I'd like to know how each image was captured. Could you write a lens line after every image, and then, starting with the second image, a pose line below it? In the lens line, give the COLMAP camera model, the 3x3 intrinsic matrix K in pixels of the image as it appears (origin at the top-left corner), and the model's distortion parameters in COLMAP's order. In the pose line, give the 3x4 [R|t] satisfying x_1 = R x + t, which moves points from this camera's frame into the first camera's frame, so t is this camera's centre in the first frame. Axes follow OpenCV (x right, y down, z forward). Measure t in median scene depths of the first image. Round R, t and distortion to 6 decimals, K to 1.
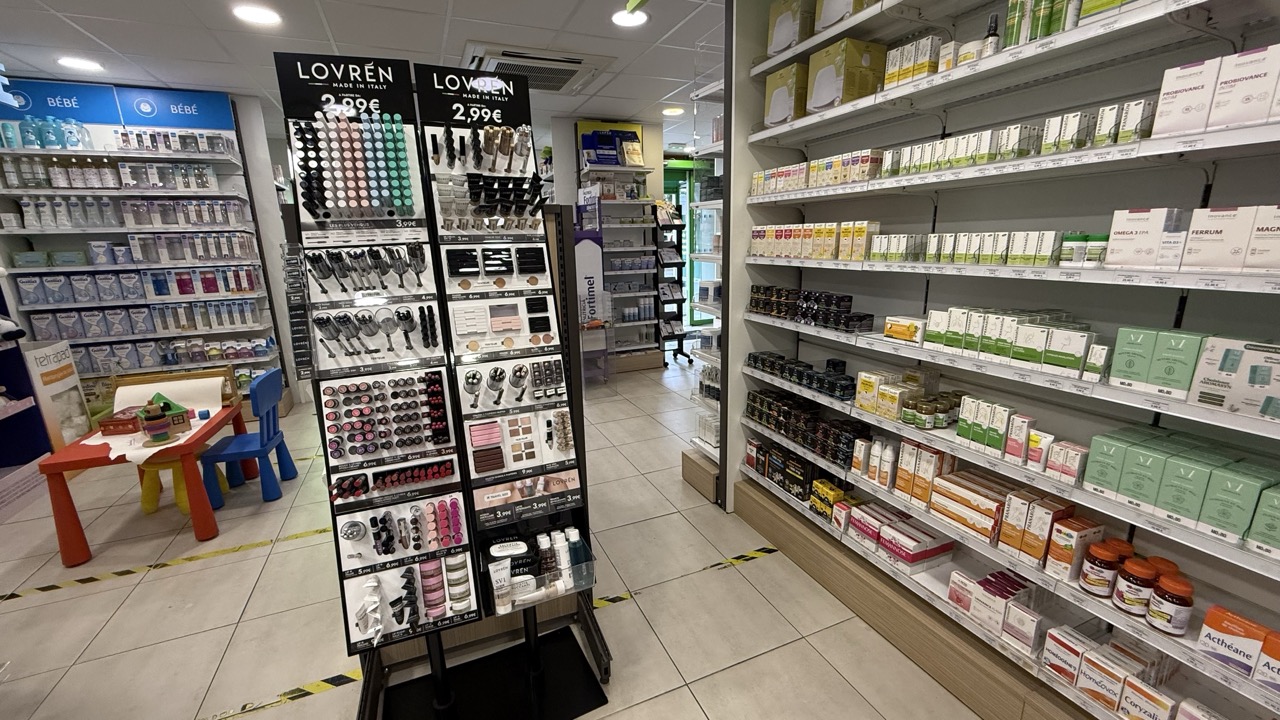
lens RADIAL K [[513.9, 0, 640.0], [0, 513.9, 360.0], [0, 0, 1]] dist [-0.000228, -0.000031]
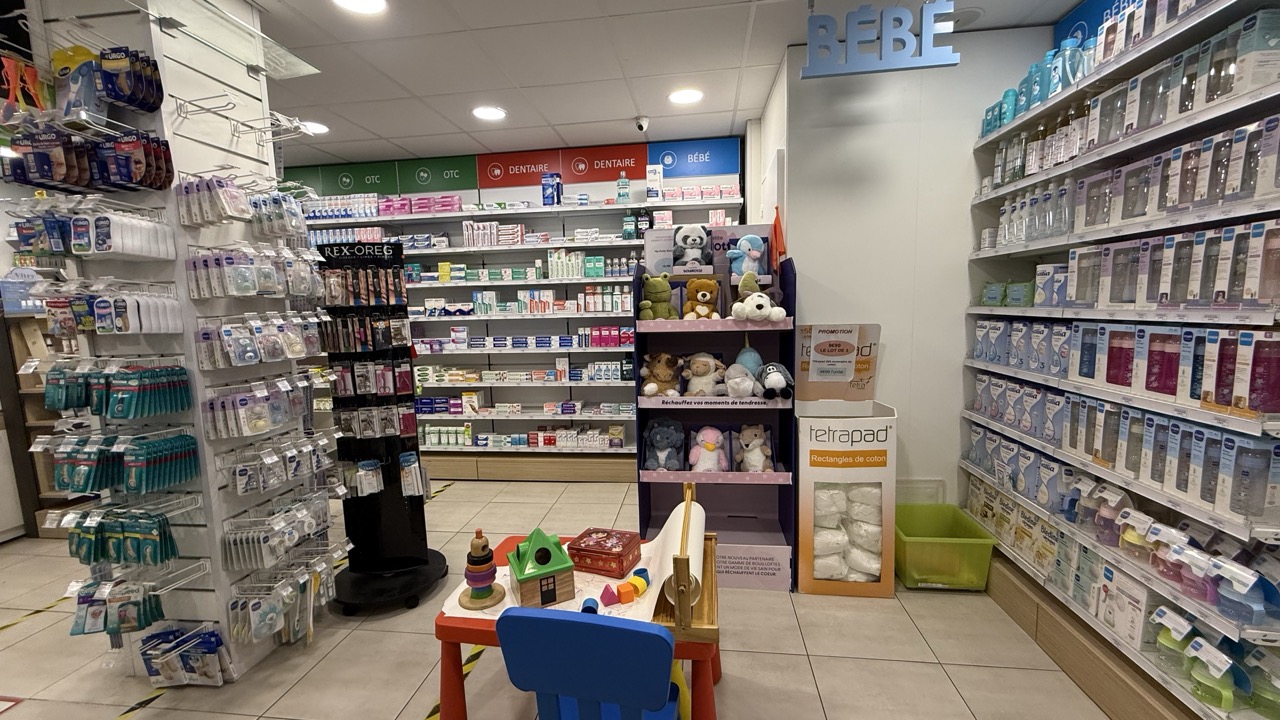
lens RADIAL K [[513.9, 0, 640.0], [0, 513.9, 360.0], [0, 0, 1]] dist [-0.000228, -0.000031]
pose [[-0.508227, 0.134271, -0.850692, -0.335778], [-0.159669, 0.955957, 0.246276, -0.187696], [0.846293, 0.260993, -0.464404, 0.862234]]
